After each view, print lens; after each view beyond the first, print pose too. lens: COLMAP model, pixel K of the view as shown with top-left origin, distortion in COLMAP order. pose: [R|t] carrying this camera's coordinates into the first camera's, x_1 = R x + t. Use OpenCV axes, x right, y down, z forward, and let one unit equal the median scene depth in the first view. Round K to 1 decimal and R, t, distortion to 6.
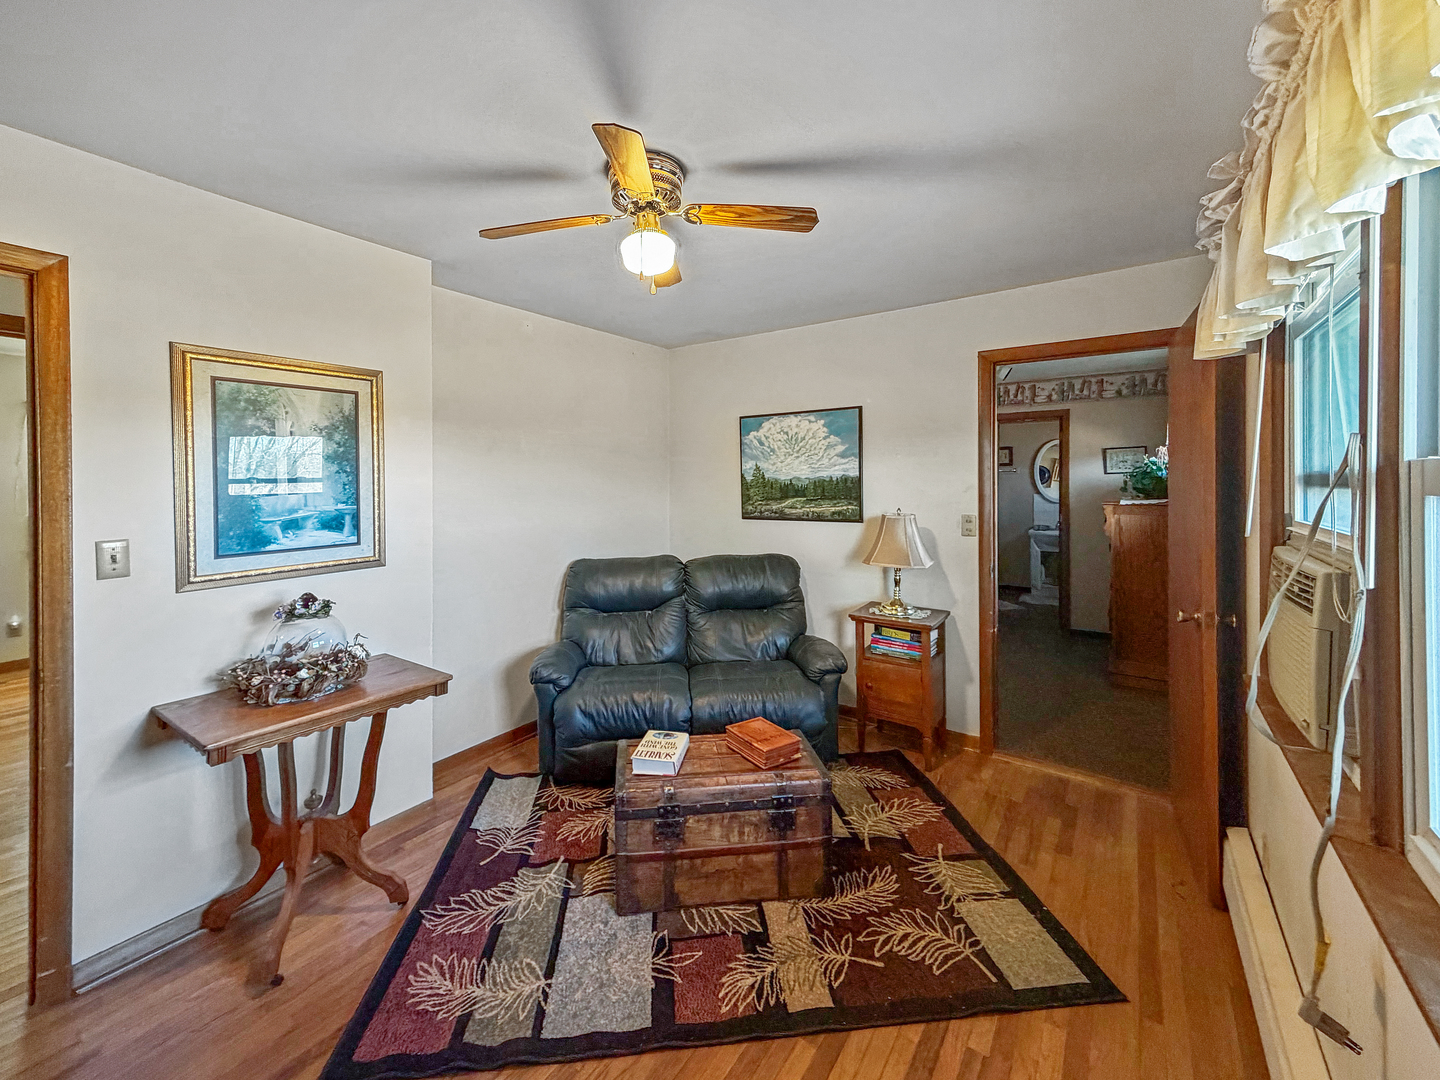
lens RADIAL K [[580.9, 0, 710.8], [0, 580.9, 481.4], [0, 0, 1]] dist [0.022311, -0.000825]
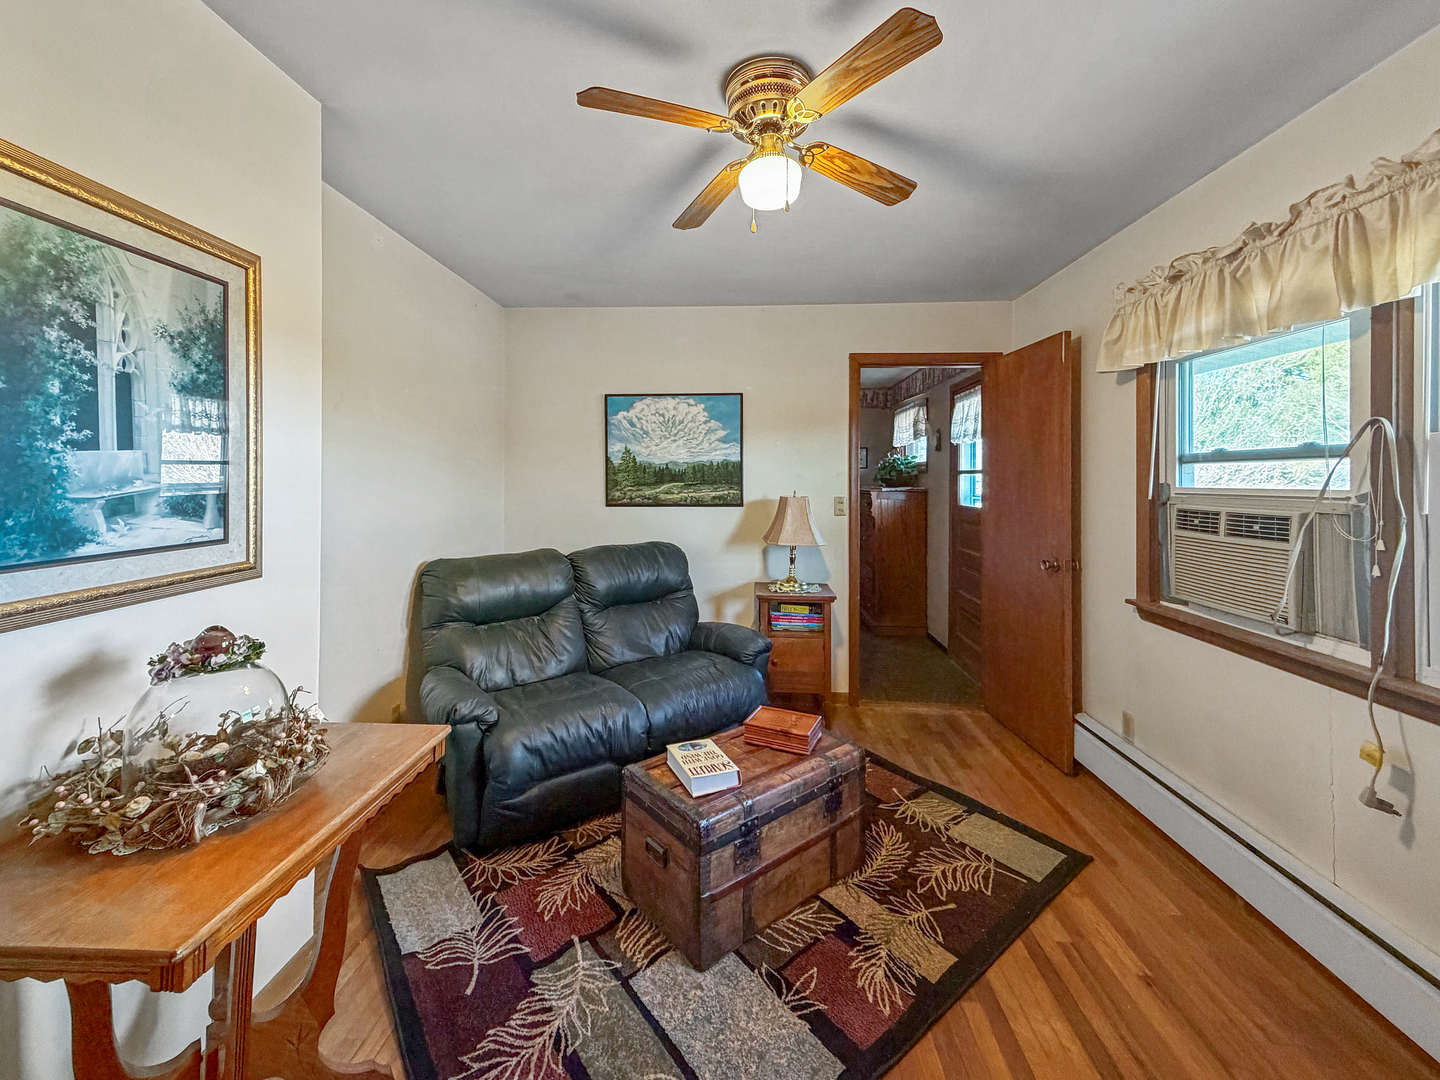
lens RADIAL K [[580.9, 0, 705.1], [0, 580.9, 476.7], [0, 0, 1]] dist [0.022311, -0.000825]
pose [[0.852409, 0.012730, 0.522721, -0.549343], [-0.009212, 0.999914, -0.009329, 0.047122], [-0.522794, 0.003136, 0.852453, 0.267856]]
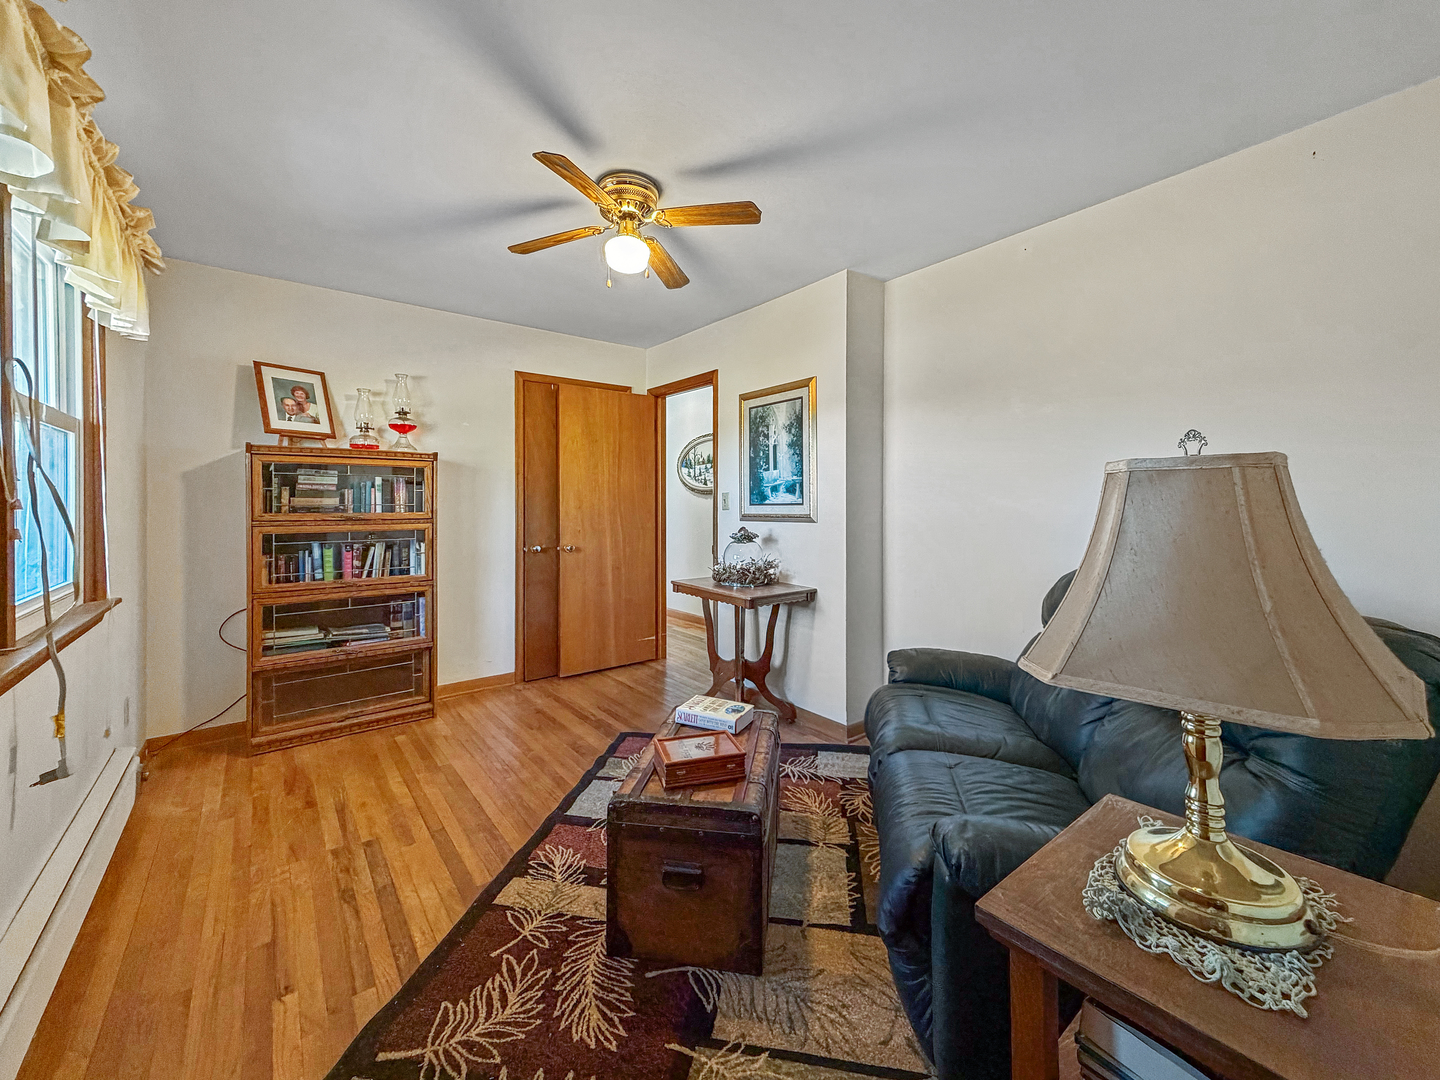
lens RADIAL K [[580.9, 0, 716.2], [0, 580.9, 501.7], [0, 0, 1]] dist [0.022311, -0.000825]
pose [[-0.282925, 0.000326, -0.959142, 0.873168], [0.001863, 0.999998, -0.000209, 0.110200], [0.959140, -0.001846, -0.282925, 1.309834]]
